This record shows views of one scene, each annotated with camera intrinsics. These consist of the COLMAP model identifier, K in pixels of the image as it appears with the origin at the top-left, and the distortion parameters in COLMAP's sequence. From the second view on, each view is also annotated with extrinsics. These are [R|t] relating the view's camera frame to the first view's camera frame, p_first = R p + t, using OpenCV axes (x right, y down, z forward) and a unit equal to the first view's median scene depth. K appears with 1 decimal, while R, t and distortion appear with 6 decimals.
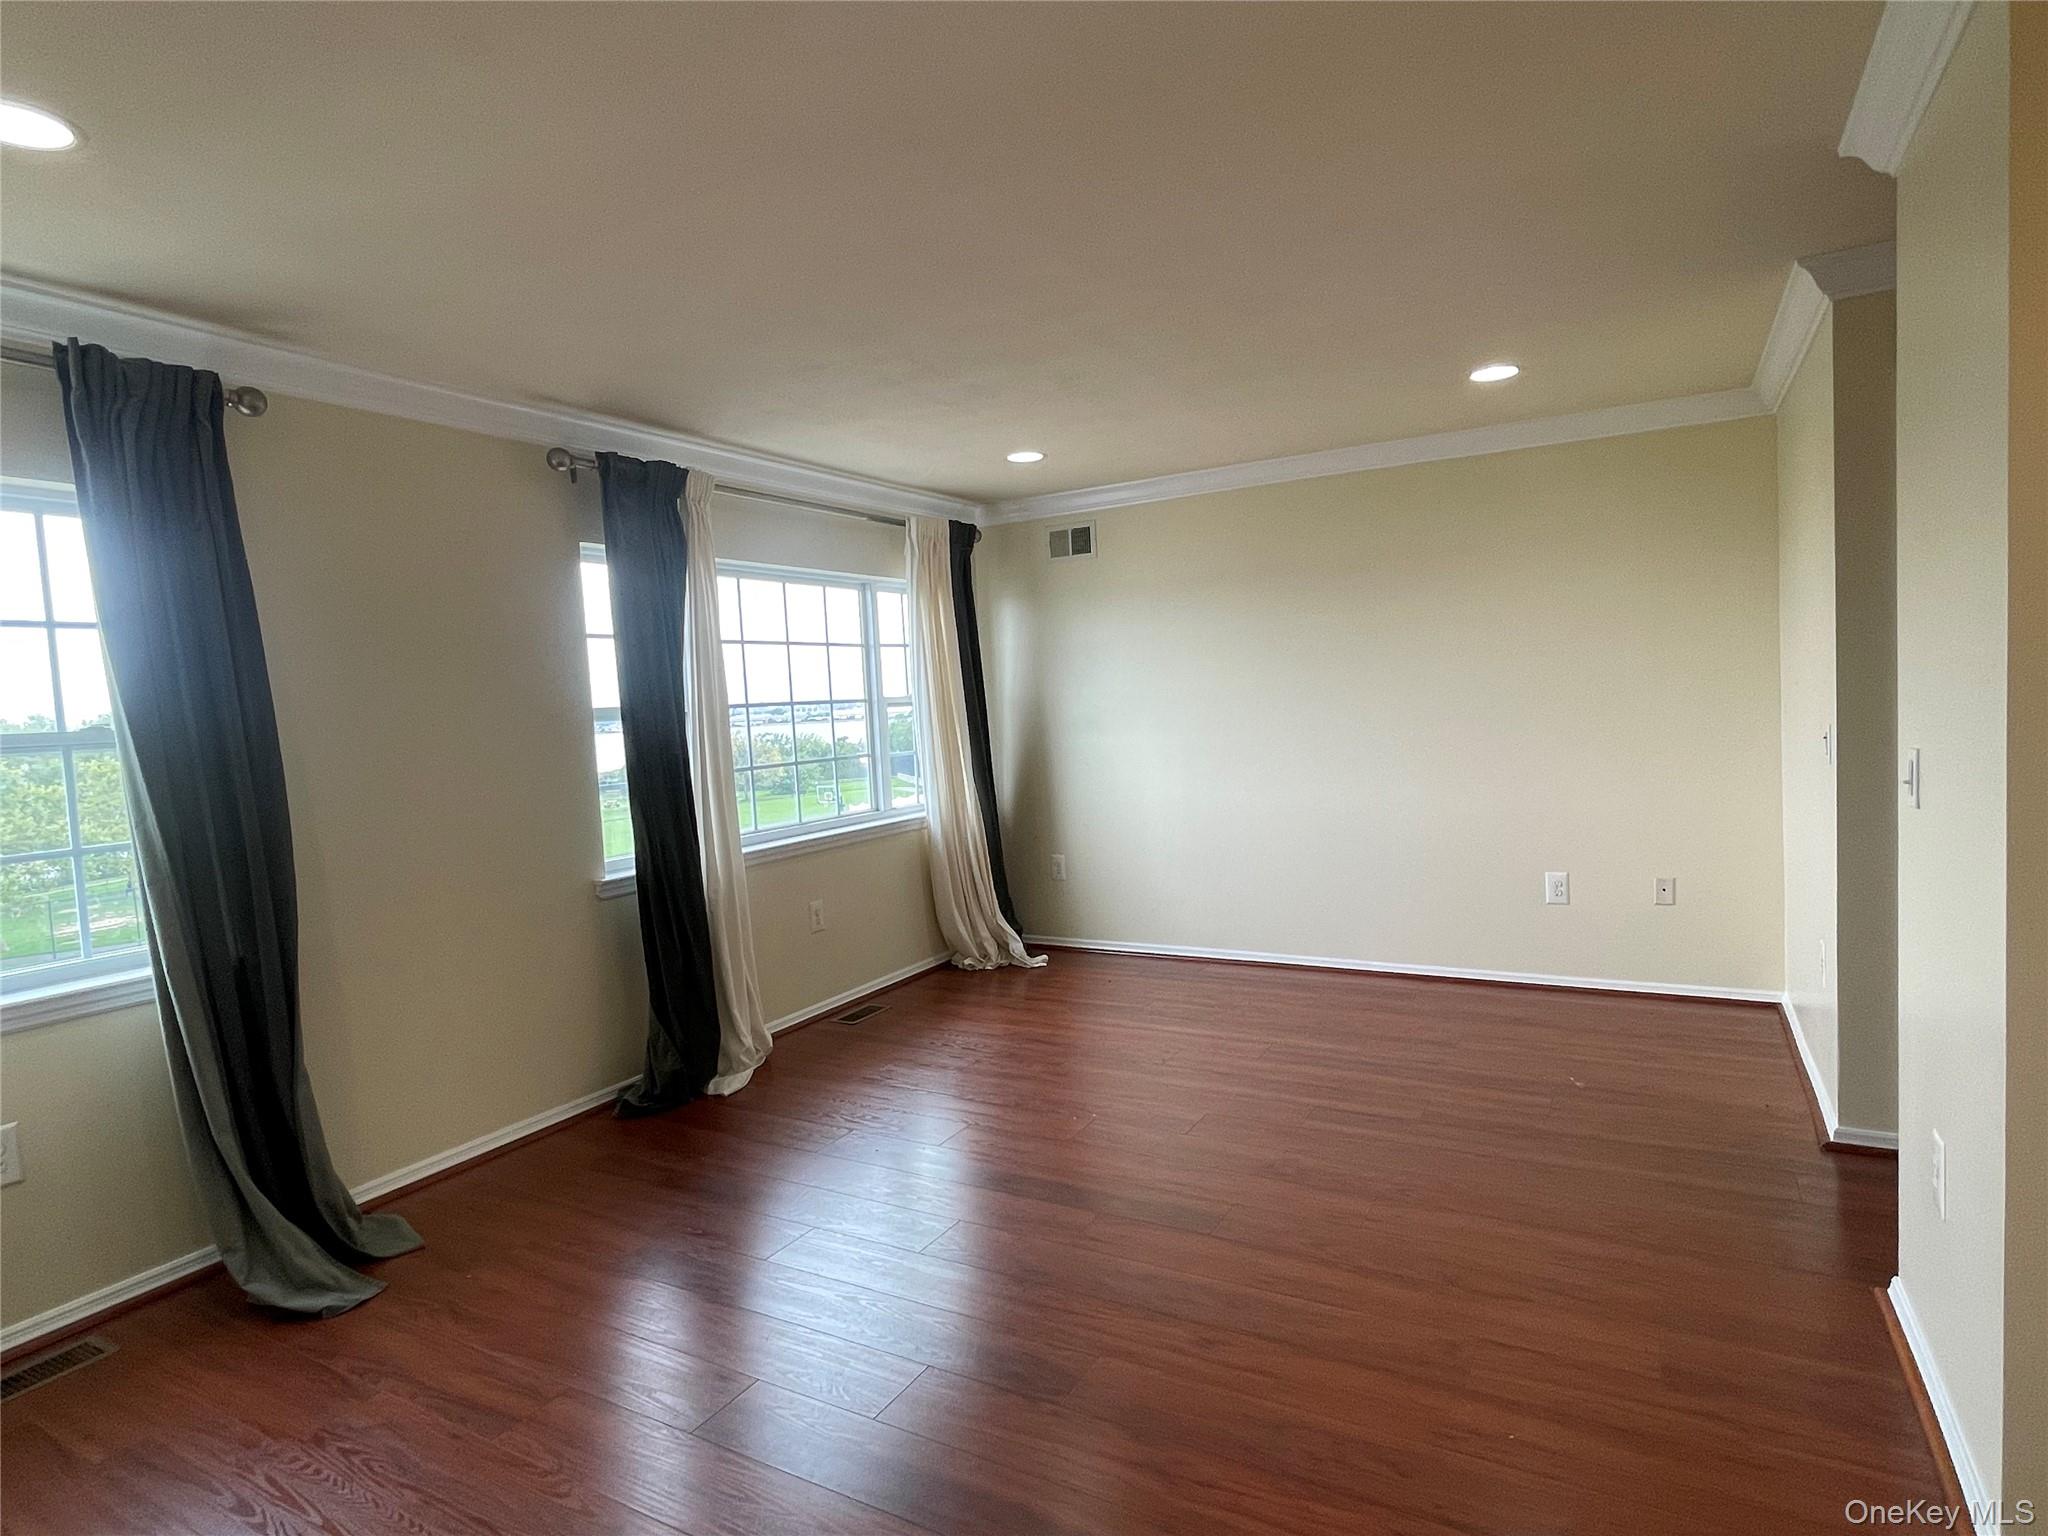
lens RADIAL K [[1118.3, 0, 1024.0], [0, 1118.3, 768.0], [0, 0, 1]] dist [-0.002918, -0.001125]
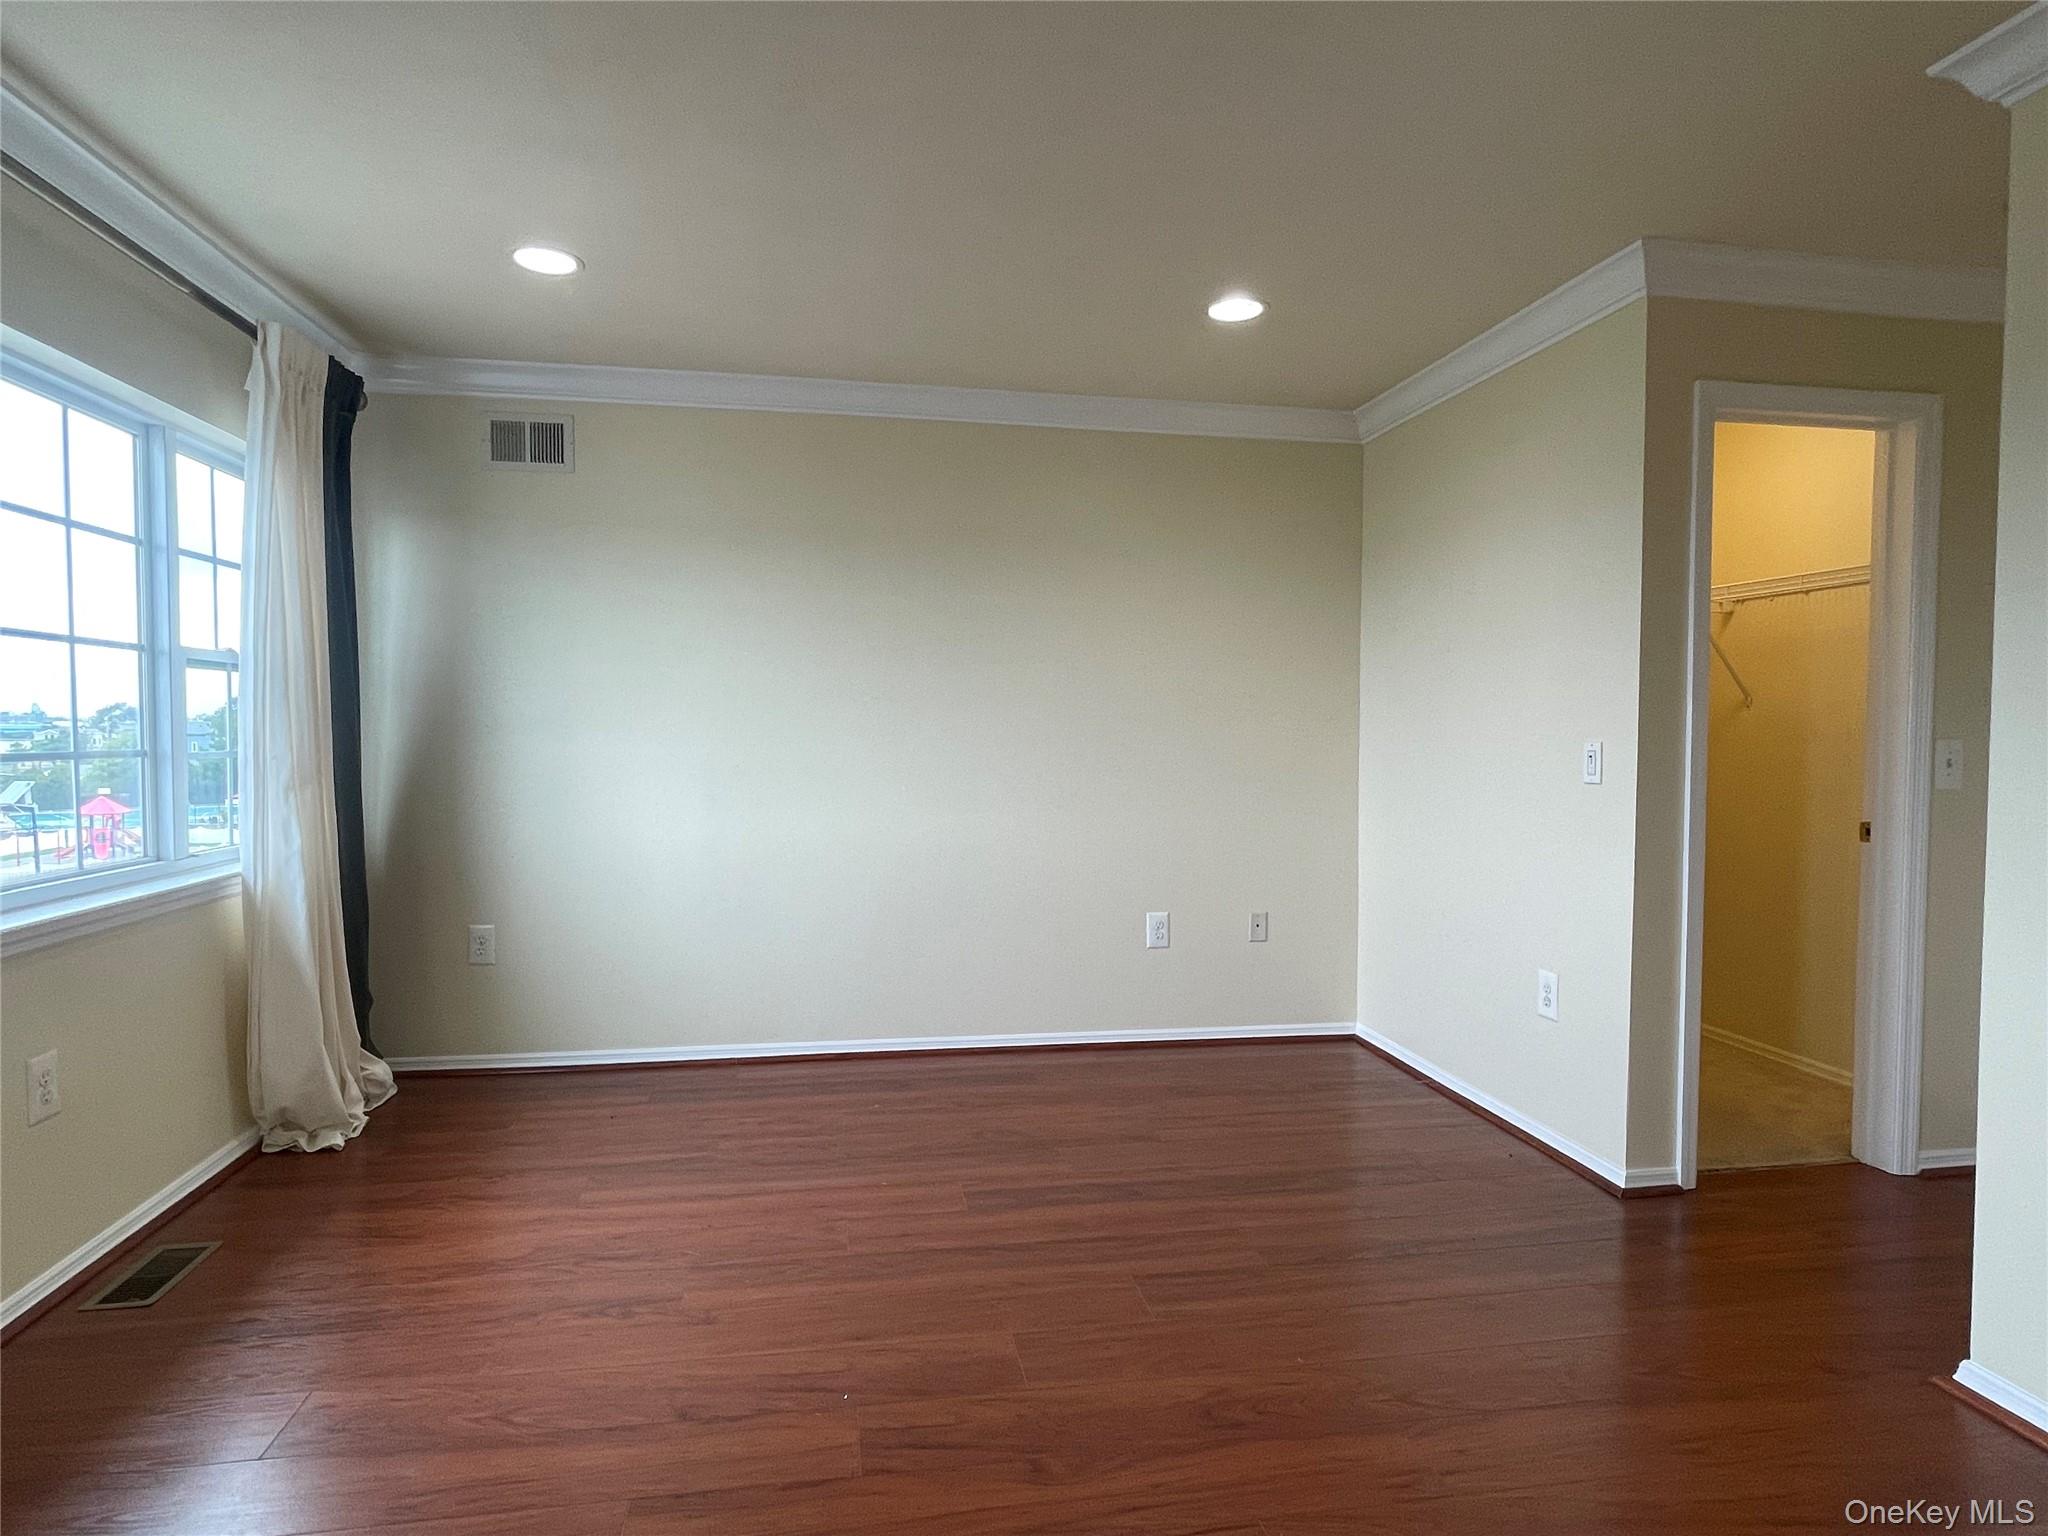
lens RADIAL K [[1118.3, 0, 1024.0], [0, 1118.3, 768.0], [0, 0, 1]] dist [-0.002918, -0.001125]
pose [[0.772032, 0.031059, 0.634825, -0.156193], [-0.005882, 0.999112, -0.041729, 0.015134], [-0.635557, 0.028482, 0.771529, 0.346145]]
